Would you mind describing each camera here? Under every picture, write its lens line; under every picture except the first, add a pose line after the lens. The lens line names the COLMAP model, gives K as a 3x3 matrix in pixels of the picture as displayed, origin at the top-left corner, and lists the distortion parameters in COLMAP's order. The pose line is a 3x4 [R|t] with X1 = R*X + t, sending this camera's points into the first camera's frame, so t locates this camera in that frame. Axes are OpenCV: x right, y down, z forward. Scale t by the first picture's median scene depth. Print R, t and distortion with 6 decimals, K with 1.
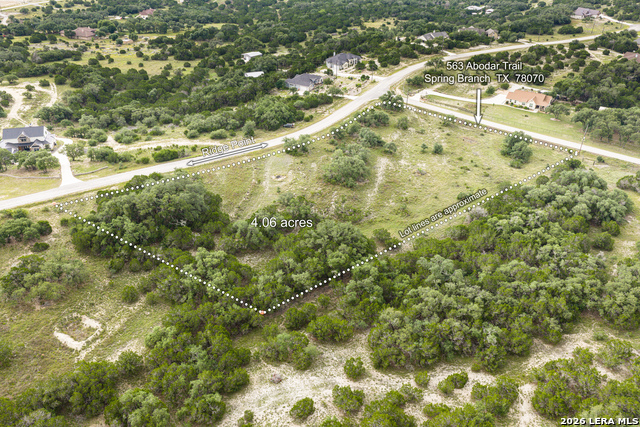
lens RADIAL K [[529.8, 0, 320.0], [0, 529.8, 213.5], [0, 0, 1]] dist [0.011551, -0.020802]
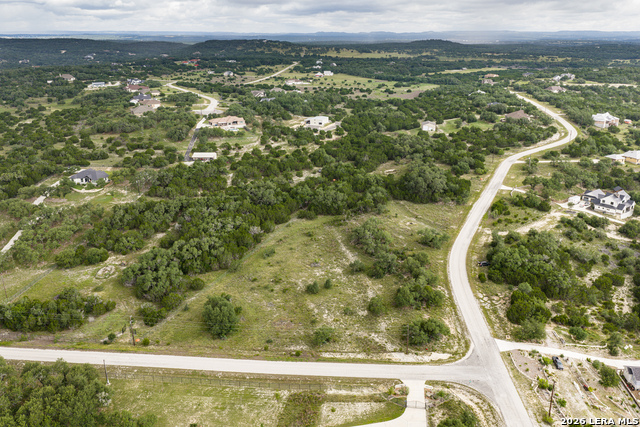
lens RADIAL K [[529.8, 0, 320.0], [0, 529.8, 213.5], [0, 0, 1]] dist [0.011551, -0.020802]
pose [[-0.901265, 0.137469, -0.410881, 0.560401], [-0.227278, 0.657375, 0.718472, -0.835885], [0.368871, 0.740918, -0.561226, 1.433510]]
